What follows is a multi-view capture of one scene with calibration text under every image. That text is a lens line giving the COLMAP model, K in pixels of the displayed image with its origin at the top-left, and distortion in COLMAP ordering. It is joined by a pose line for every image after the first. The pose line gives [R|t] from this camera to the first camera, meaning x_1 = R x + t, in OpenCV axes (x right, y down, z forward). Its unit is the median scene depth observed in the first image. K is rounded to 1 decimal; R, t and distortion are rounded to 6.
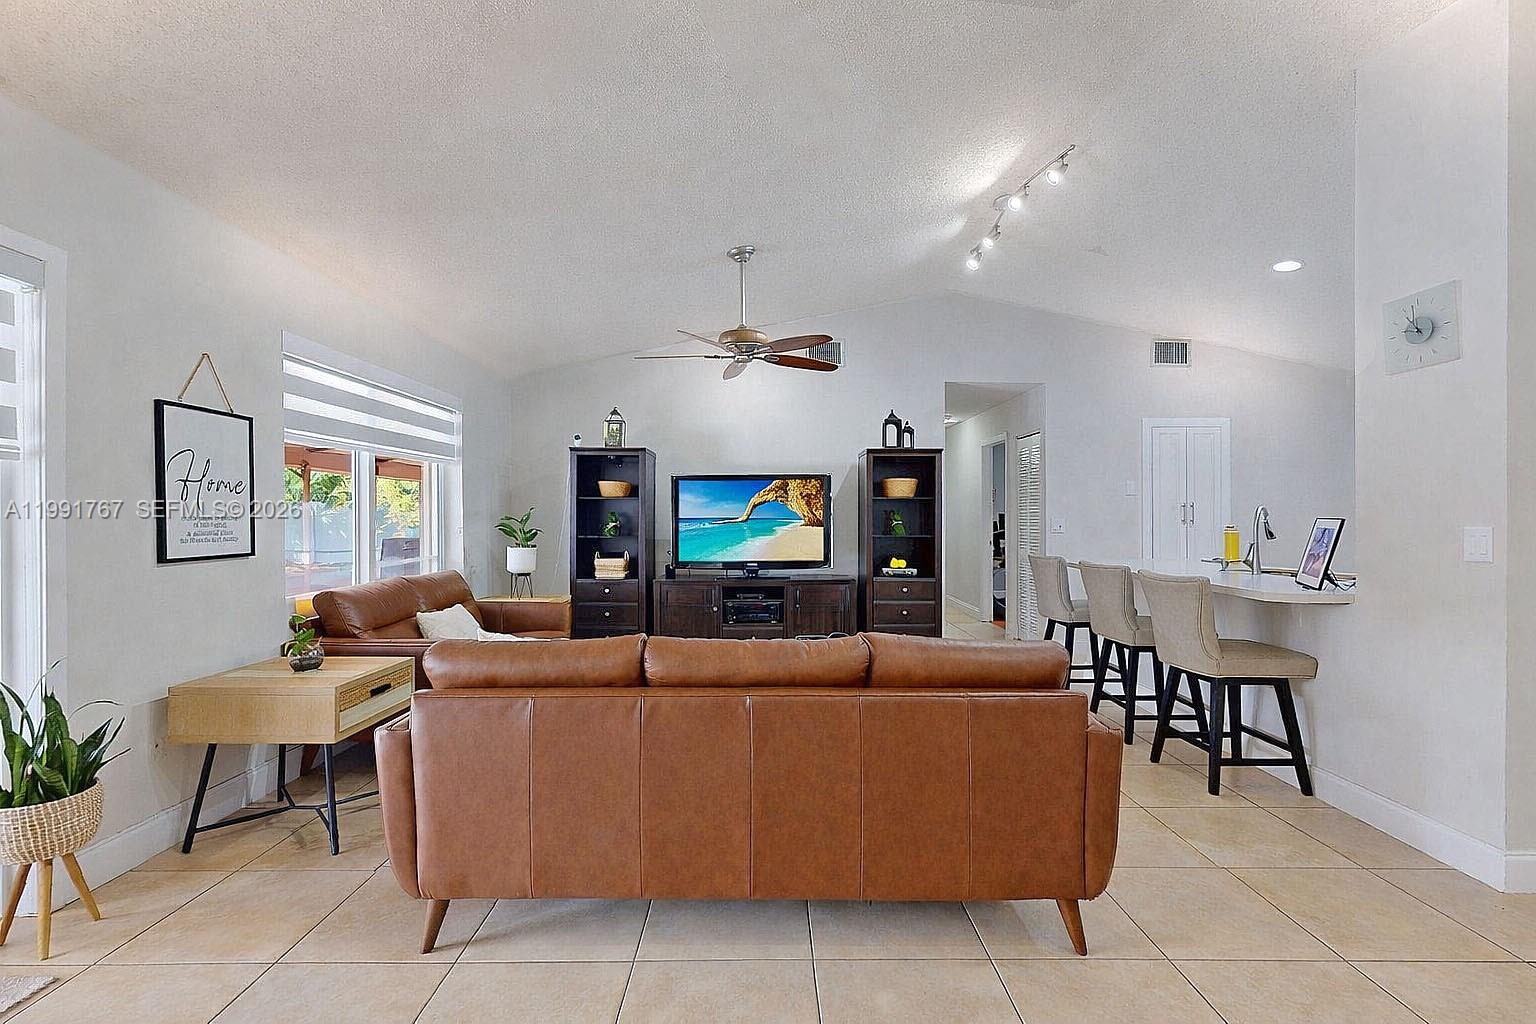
lens RADIAL K [[666.8, 0, 761.9], [0, 666.8, 512.8], [0, 0, 1]] dist [-0.002633, -0.001091]
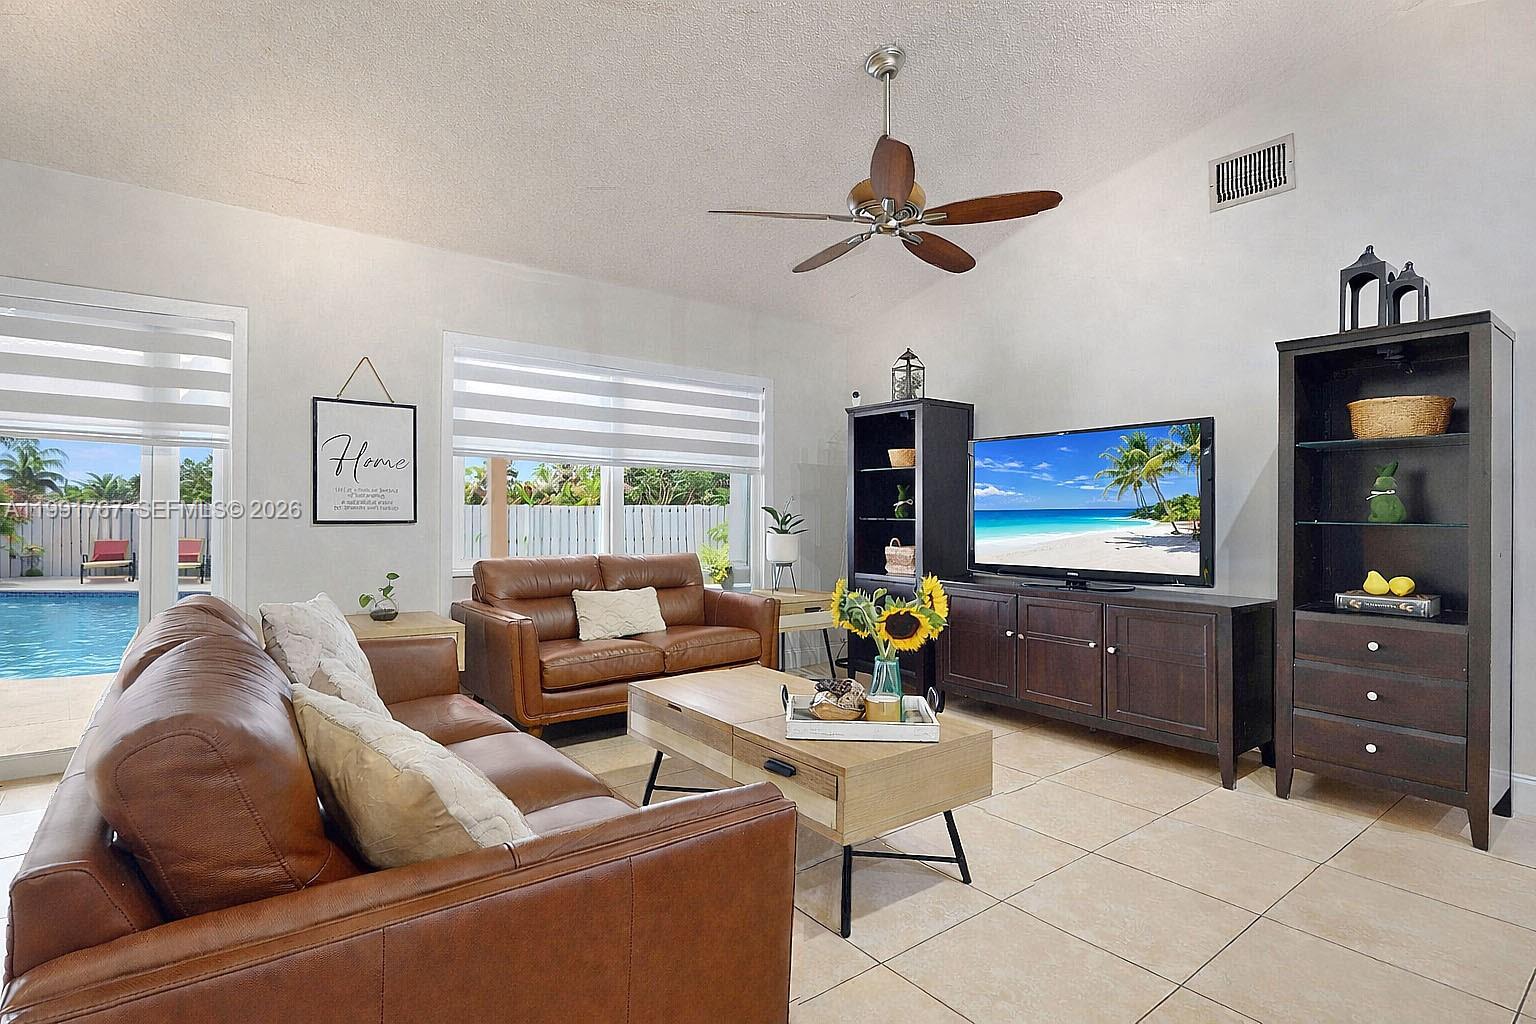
lens RADIAL K [[727.2, 0, 779.8], [0, 727.2, 505.3], [0, 0, 1]] dist [-0.005029, -0.000516]
pose [[0.615302, -0.007733, -0.788253, 0.348774], [0.004114, 0.999970, -0.006598, 0.024157], [0.788281, 0.000817, 0.615315, 0.389944]]
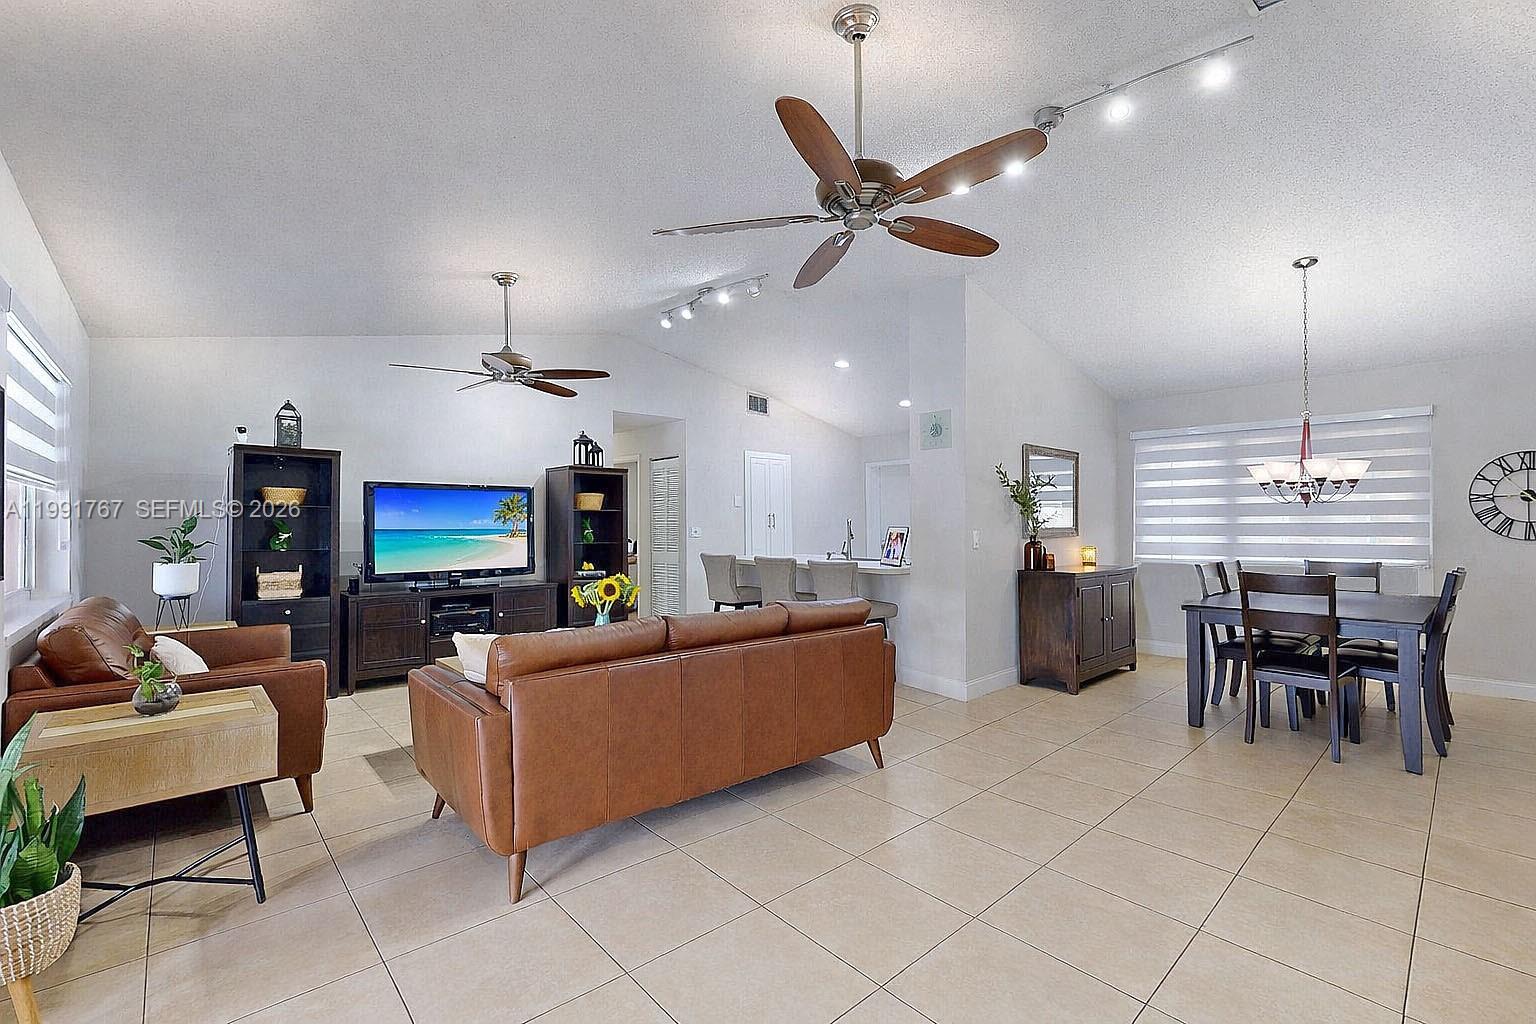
lens RADIAL K [[666.8, 0, 758.8], [0, 666.8, 515.8], [0, 0, 1]] dist [-0.002633, -0.001091]
pose [[0.766323, 0.006947, 0.642417, -0.313974], [-0.002818, 0.999968, -0.007451, -0.003793], [-0.642449, 0.003900, 0.766319, -0.060374]]
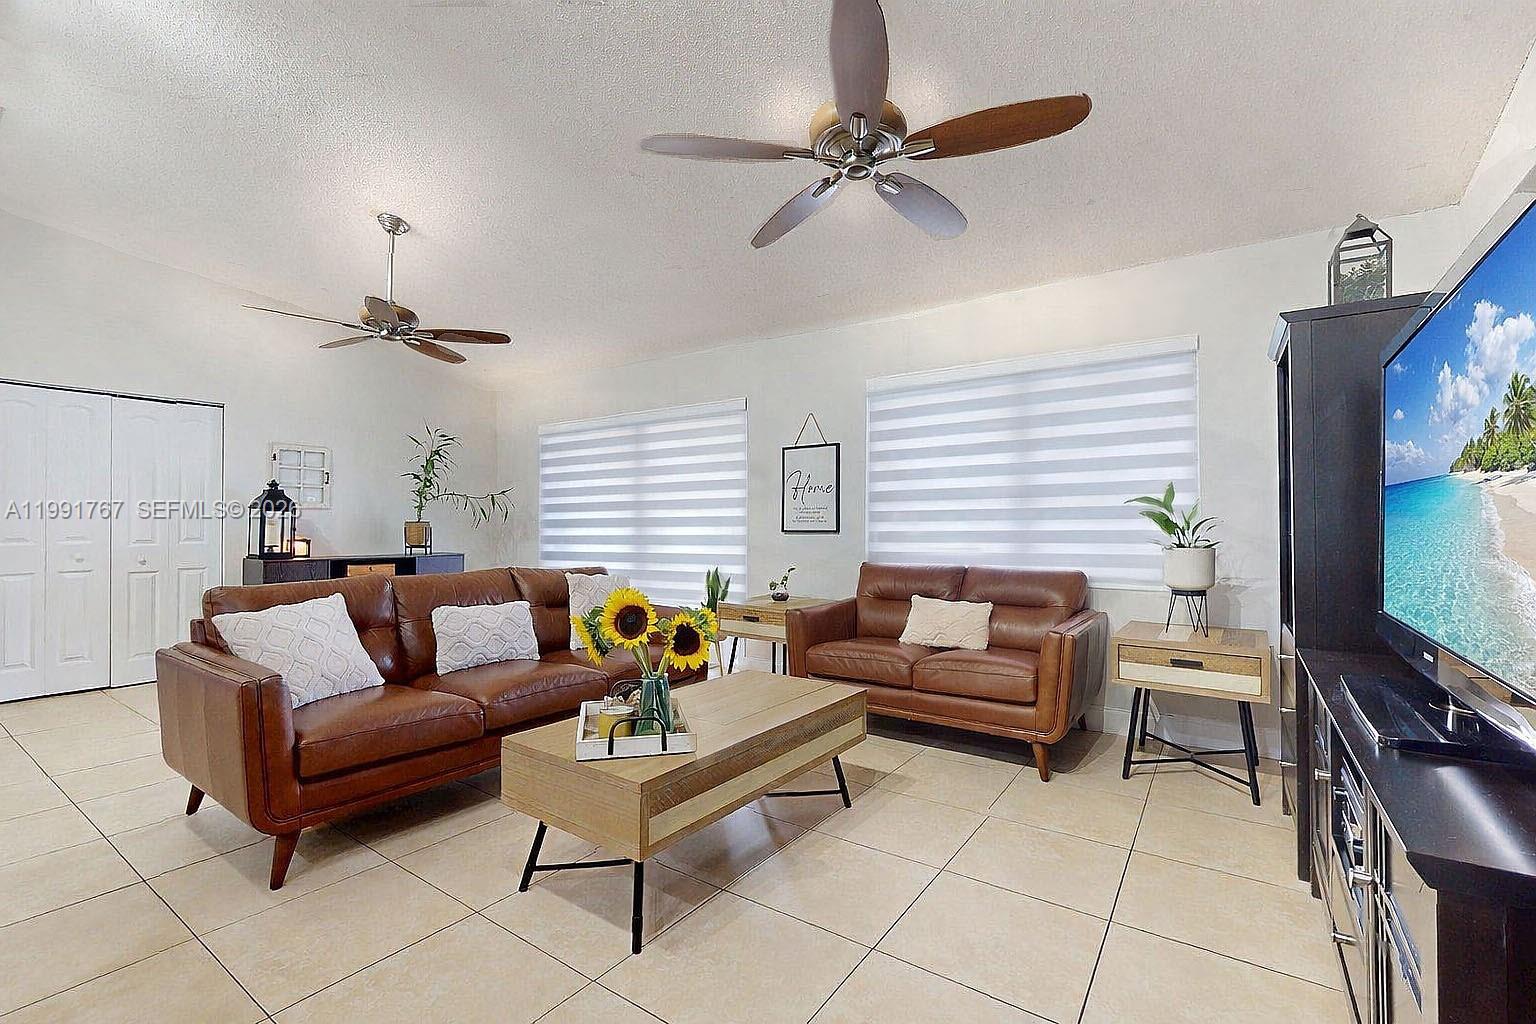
lens RADIAL K [[666.8, 0, 760.4], [0, 666.8, 517.4], [0, 0, 1]] dist [-0.002633, -0.001091]
pose [[-0.578326, -0.018148, -0.815604, 0.322712], [0.005351, 0.999647, -0.026038, 0.037148], [0.815788, -0.019423, -0.578025, 0.947971]]
